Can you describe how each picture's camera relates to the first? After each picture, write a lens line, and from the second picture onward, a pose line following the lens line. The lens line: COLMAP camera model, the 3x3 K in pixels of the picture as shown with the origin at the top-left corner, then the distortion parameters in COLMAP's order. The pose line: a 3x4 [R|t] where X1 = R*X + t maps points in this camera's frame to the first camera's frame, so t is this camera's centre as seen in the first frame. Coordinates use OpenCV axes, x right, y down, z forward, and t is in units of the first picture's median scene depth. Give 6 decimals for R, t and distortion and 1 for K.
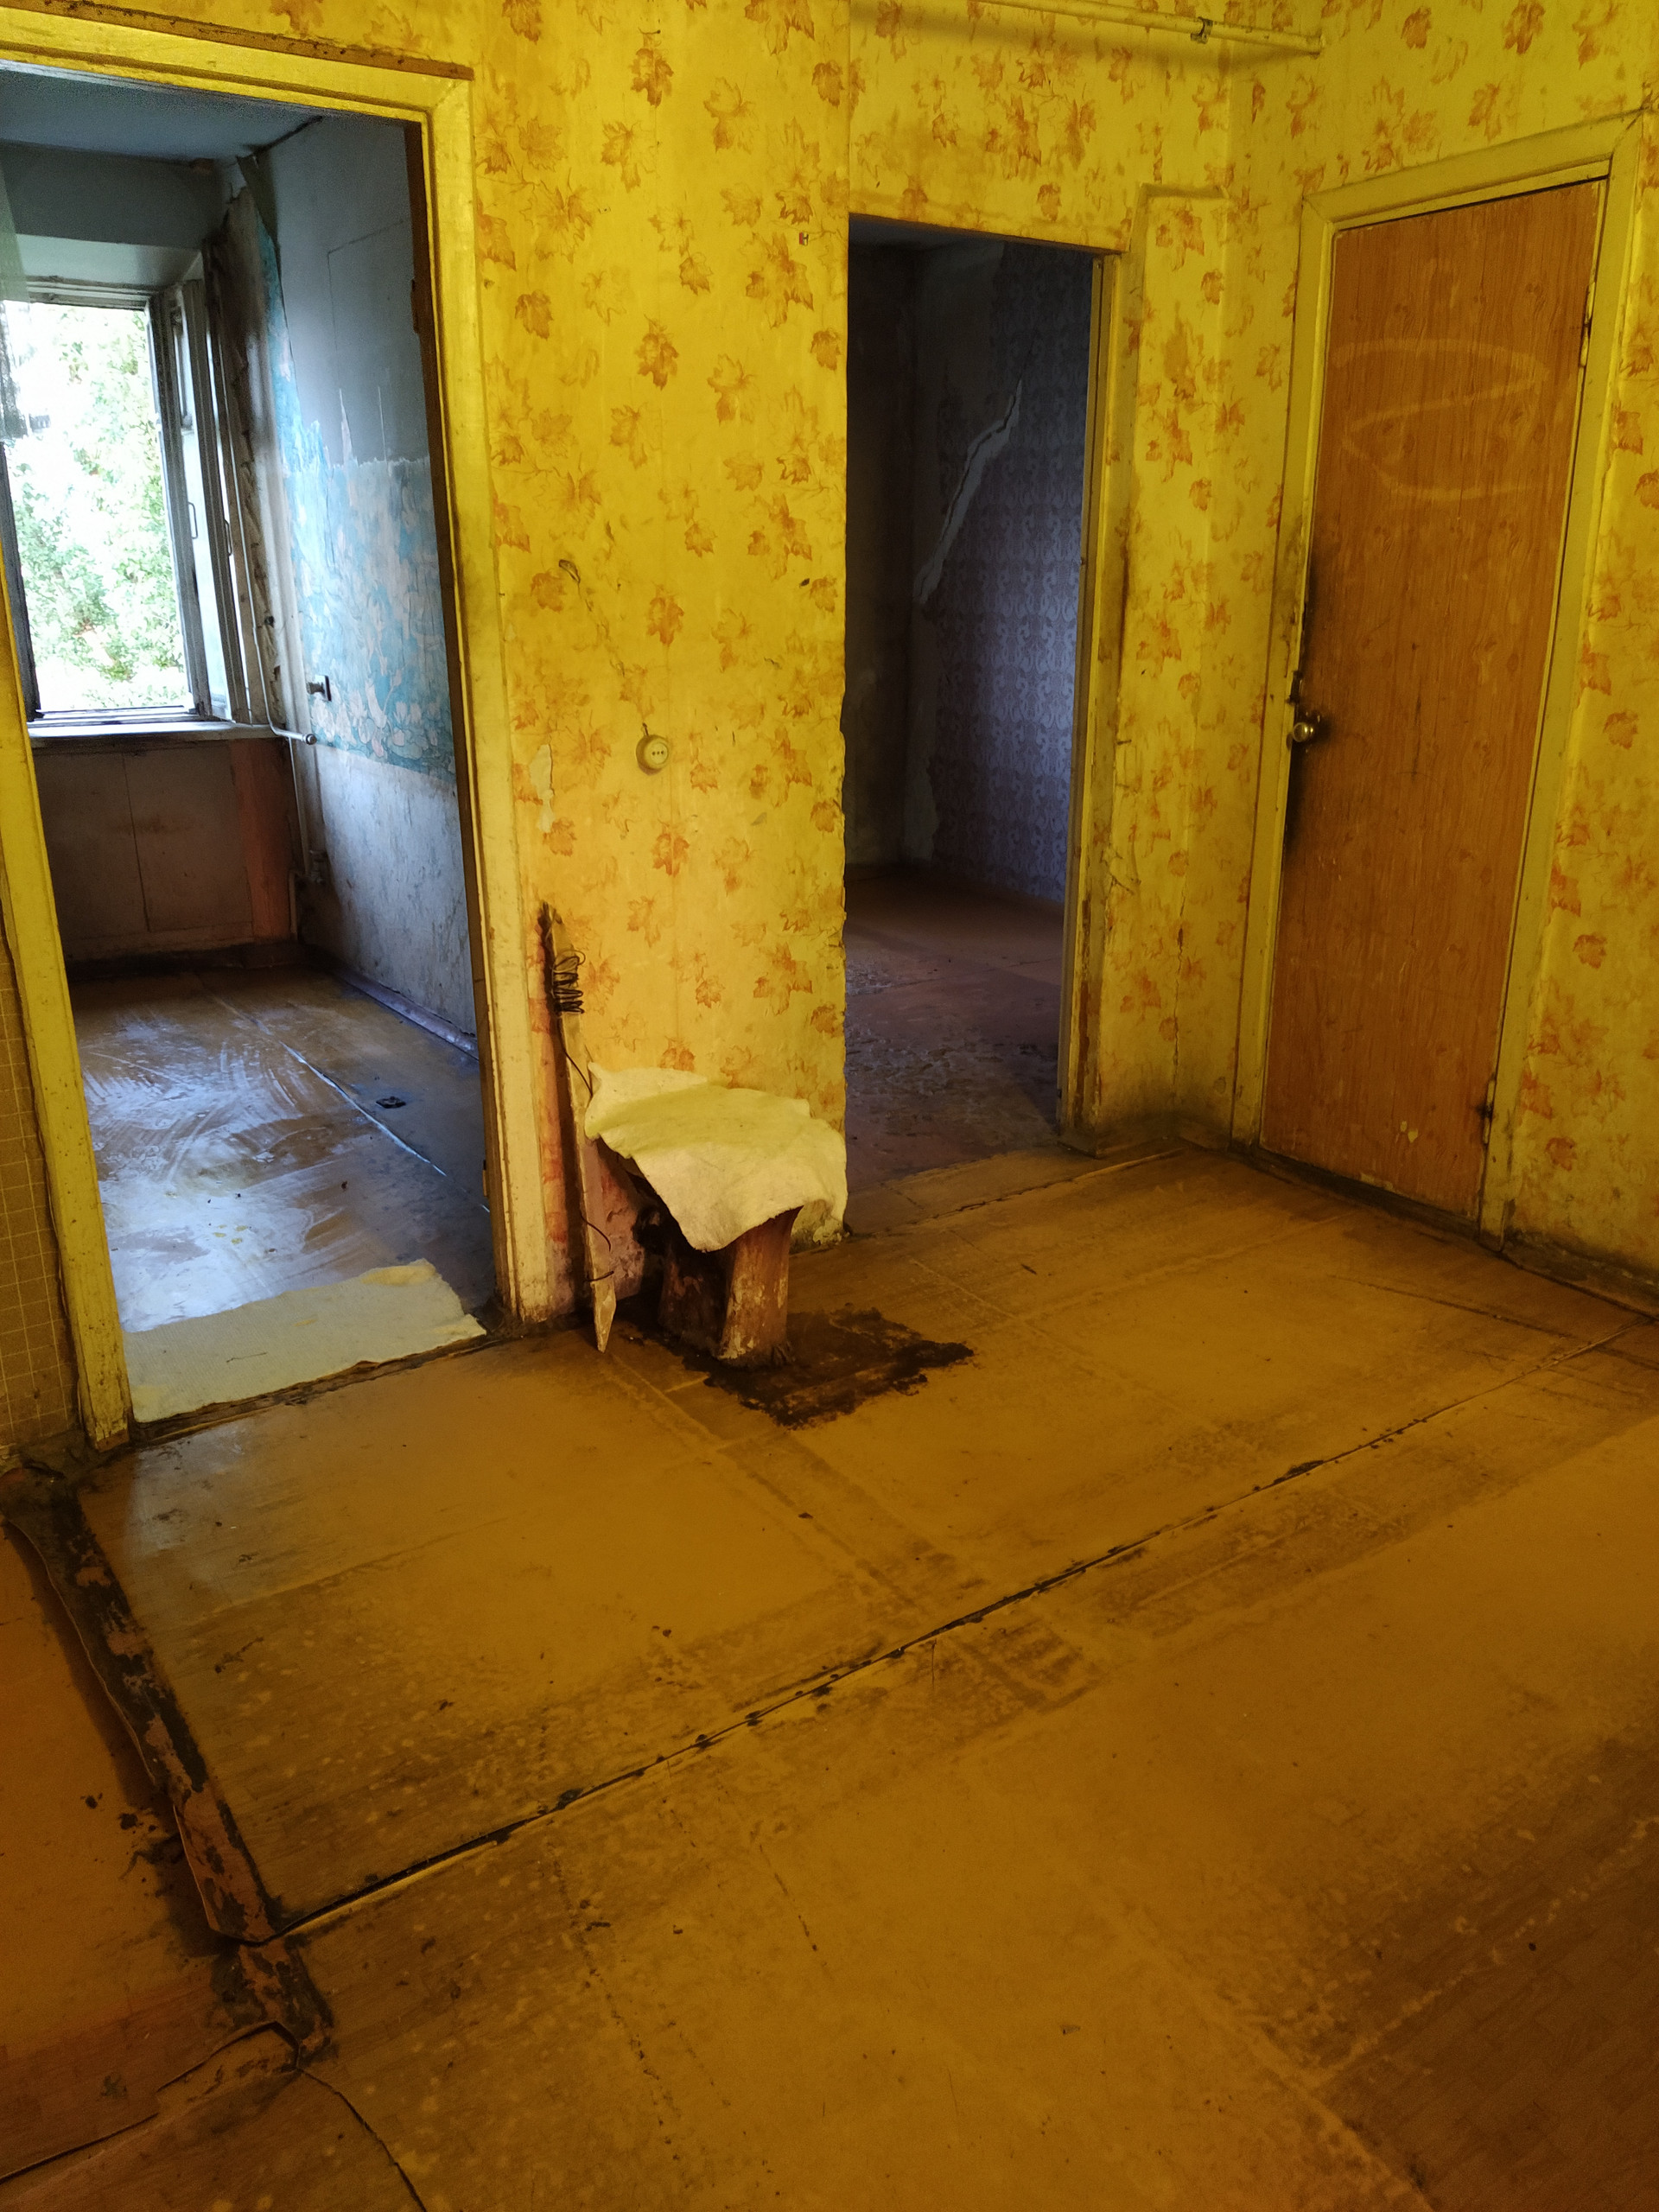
lens RADIAL K [[1666.9, 0, 833.1], [0, 1666.9, 1121.0], [0, 0, 1]] dist [0.128309, -0.180658]
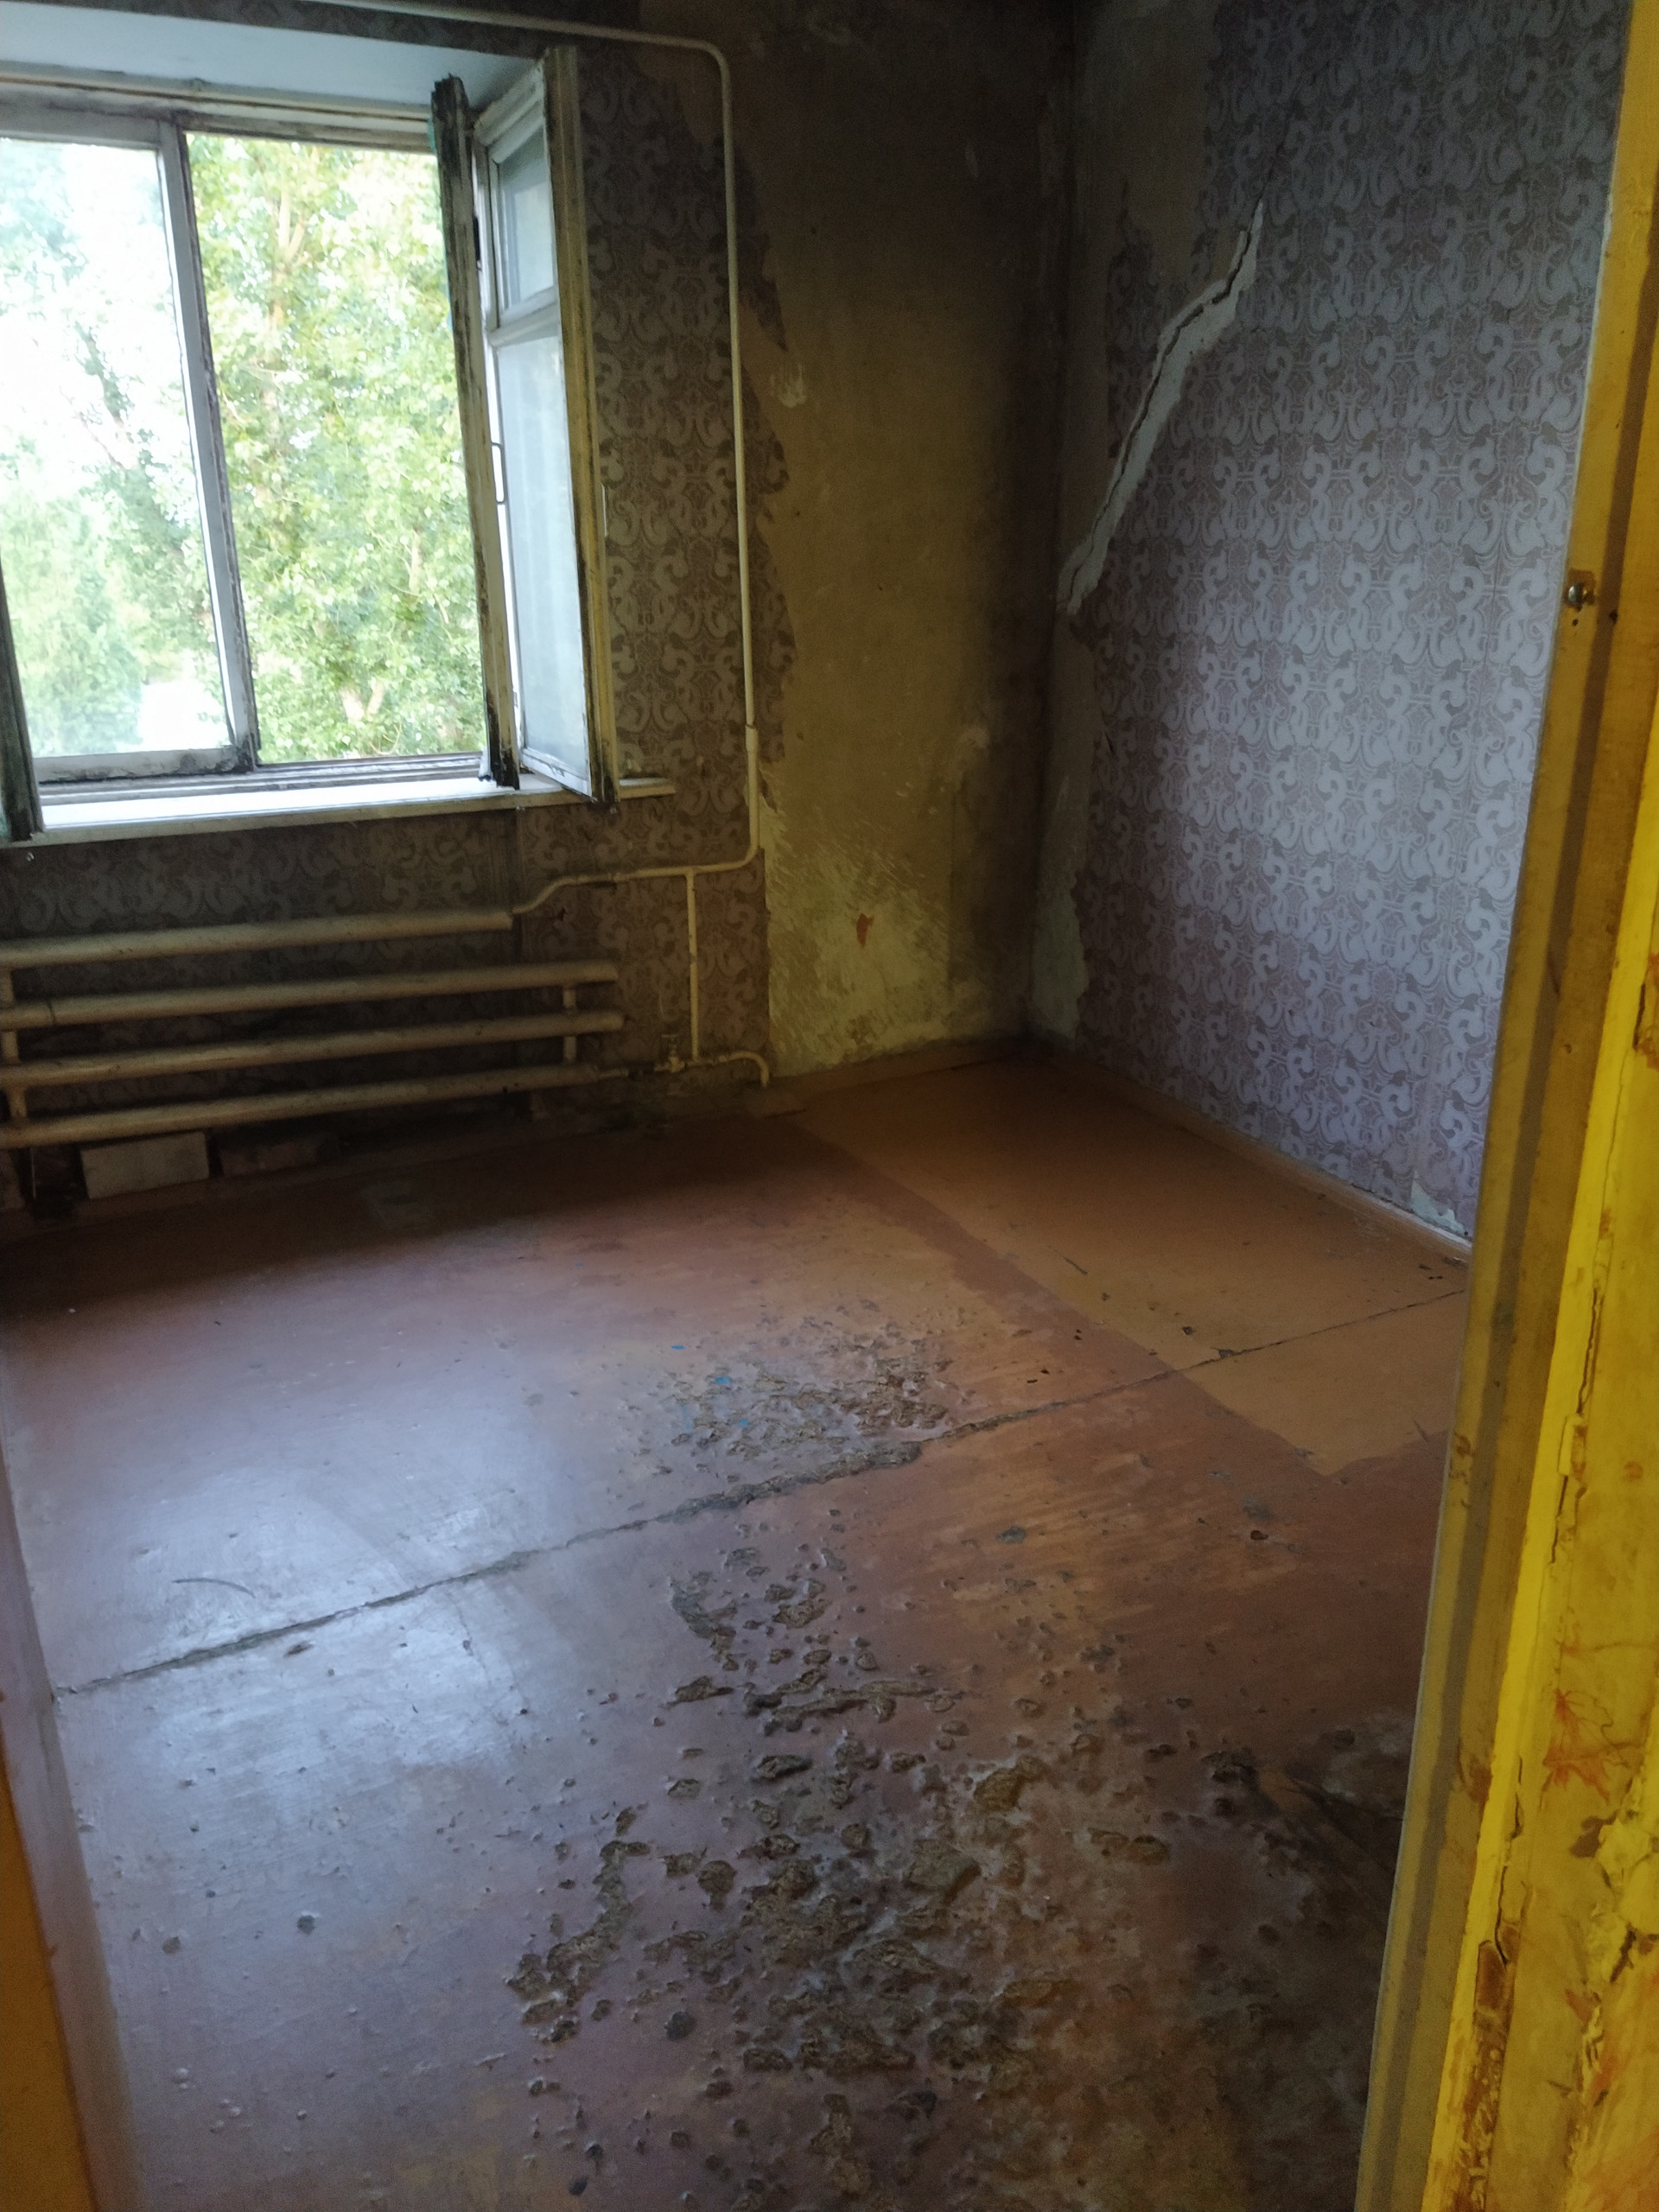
lens RADIAL K [[1666.9, 0, 833.1], [0, 1666.9, 1121.0], [0, 0, 1]] dist [0.128309, -0.180658]
pose [[0.993036, 0.034482, -0.112650, 0.049169], [-0.032543, 0.999290, 0.019009, -0.160527], [0.113225, -0.015210, 0.993453, 0.467876]]
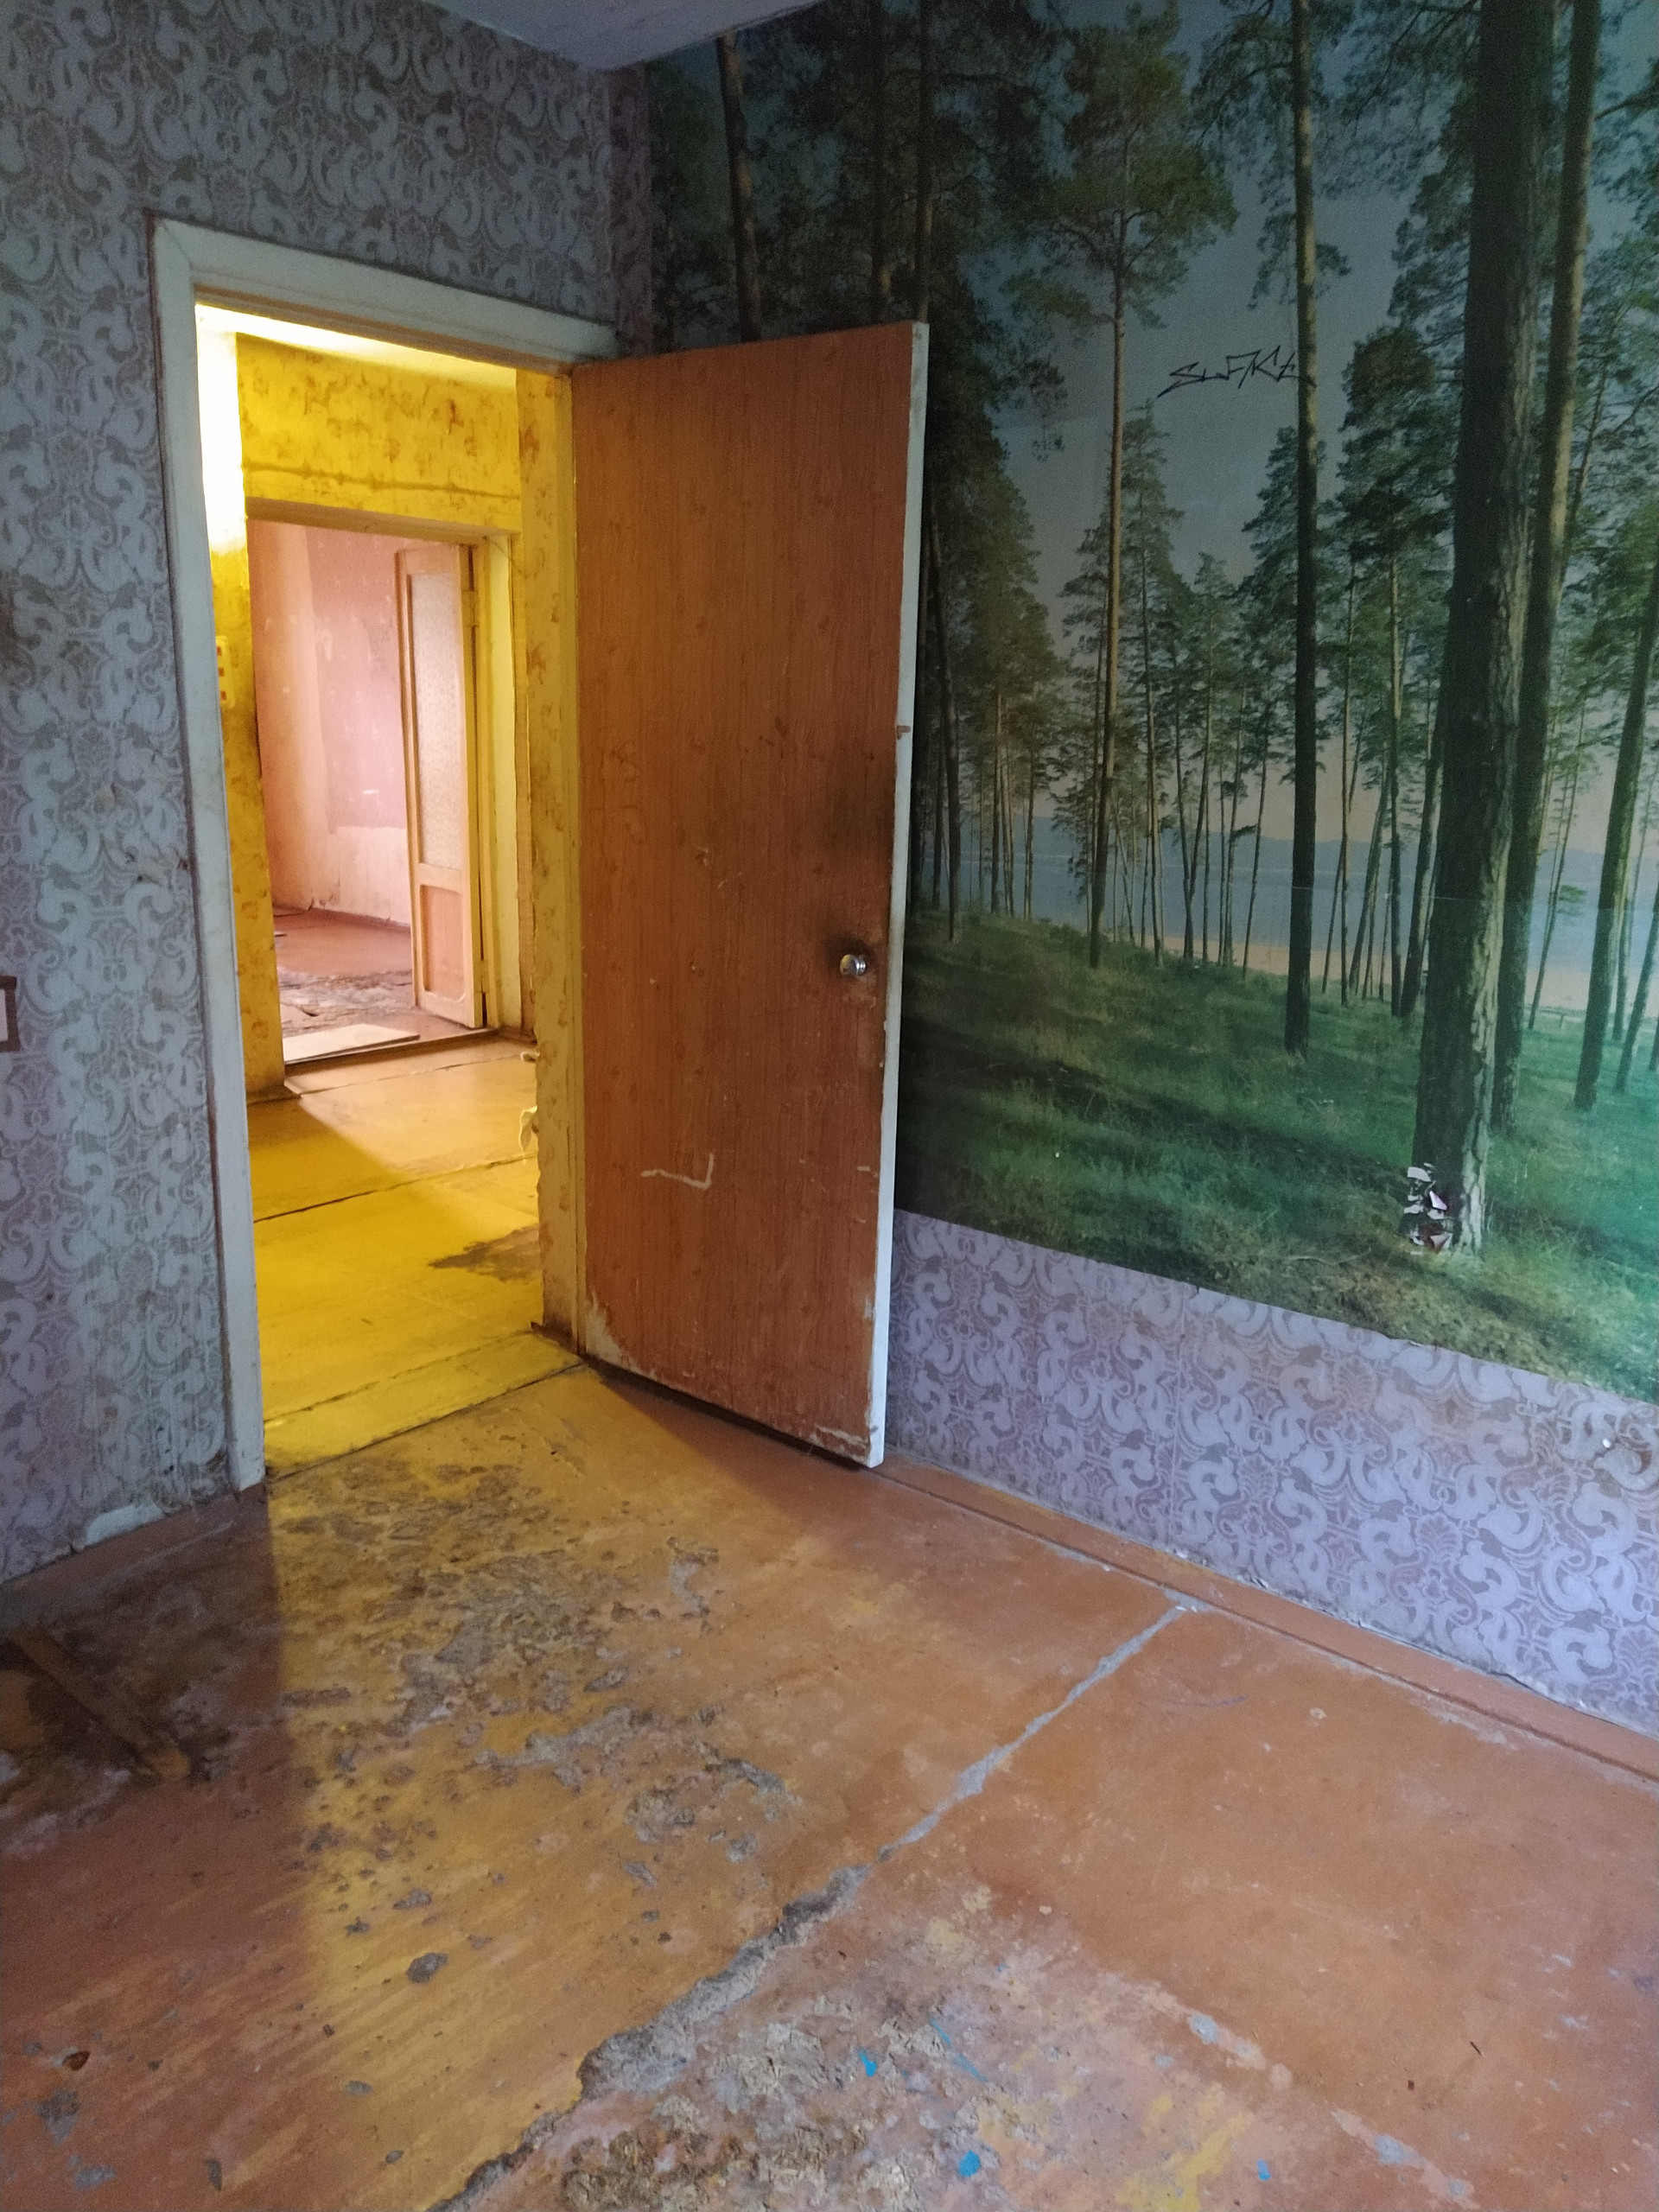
lens RADIAL K [[1666.9, 0, 833.1], [0, 1666.9, 1121.0], [0, 0, 1]] dist [0.128309, -0.180658]
pose [[-0.967485, 0.053288, -0.247253, 0.046962], [-0.085914, 0.850196, 0.519408, -0.345727], [0.237892, 0.523762, -0.817974, 1.041193]]
